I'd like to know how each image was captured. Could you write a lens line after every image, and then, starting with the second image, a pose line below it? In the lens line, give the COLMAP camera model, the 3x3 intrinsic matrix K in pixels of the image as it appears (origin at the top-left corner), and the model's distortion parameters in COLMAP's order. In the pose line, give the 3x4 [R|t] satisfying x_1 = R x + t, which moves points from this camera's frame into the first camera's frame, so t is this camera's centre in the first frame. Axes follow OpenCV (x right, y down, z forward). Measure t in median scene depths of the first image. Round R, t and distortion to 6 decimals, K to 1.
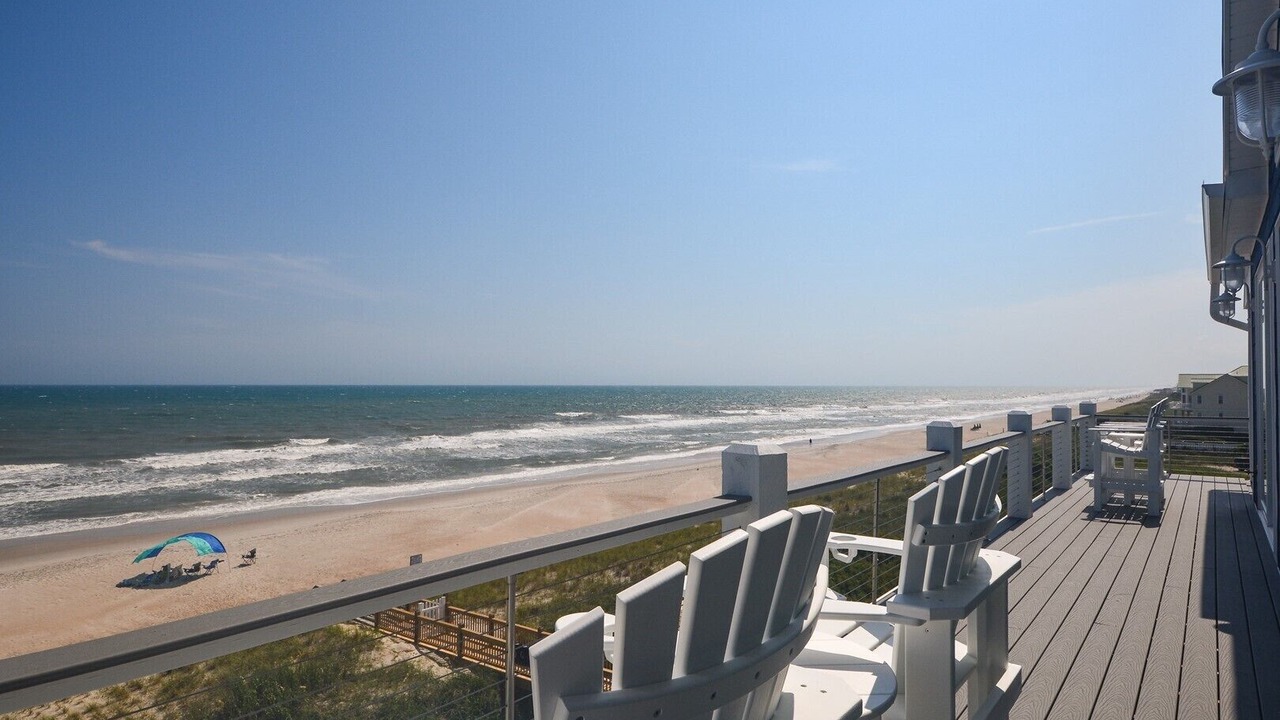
lens RADIAL K [[697.6, 0, 647.9], [0, 697.6, 365.1], [0, 0, 1]] dist [-0.005079, 0.001724]
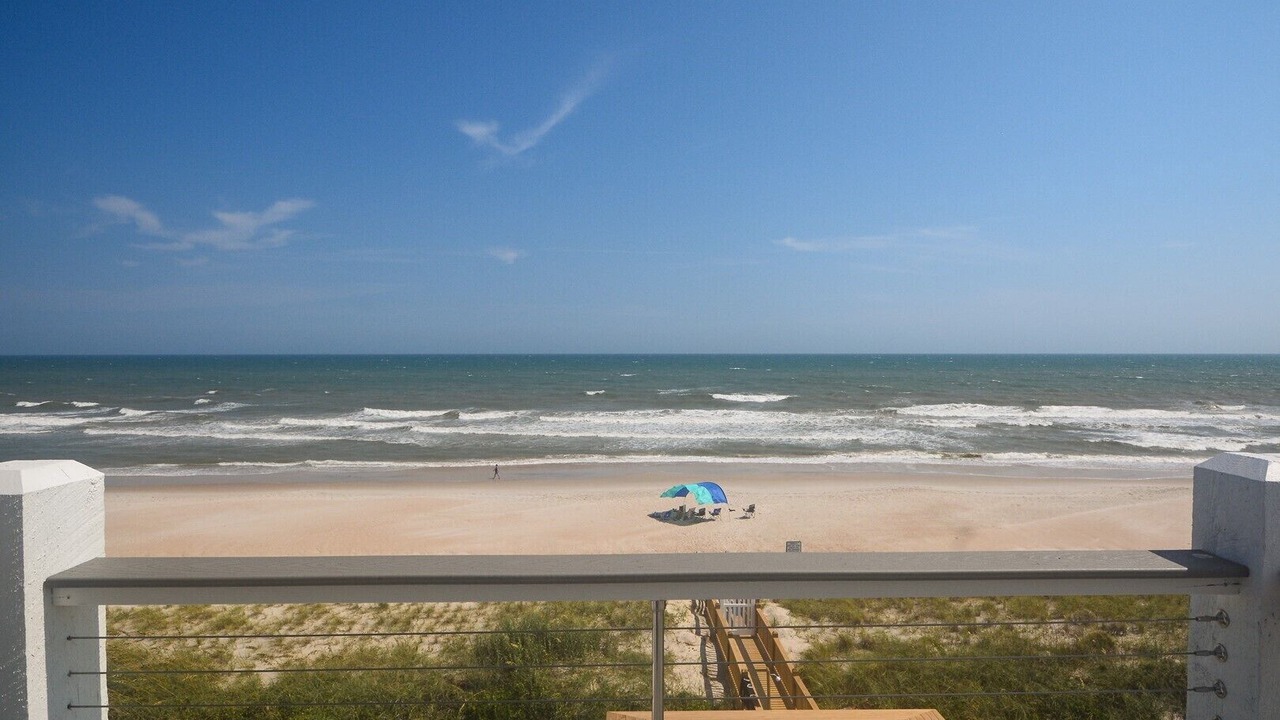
lens RADIAL K [[697.6, 0, 647.9], [0, 697.6, 365.1], [0, 0, 1]] dist [-0.005079, 0.001724]
pose [[0.642450, 0.015207, -0.766176, 0.169367], [0.021385, 0.999058, 0.037761, 0.003969], [0.766029, -0.040645, 0.641520, 0.205812]]
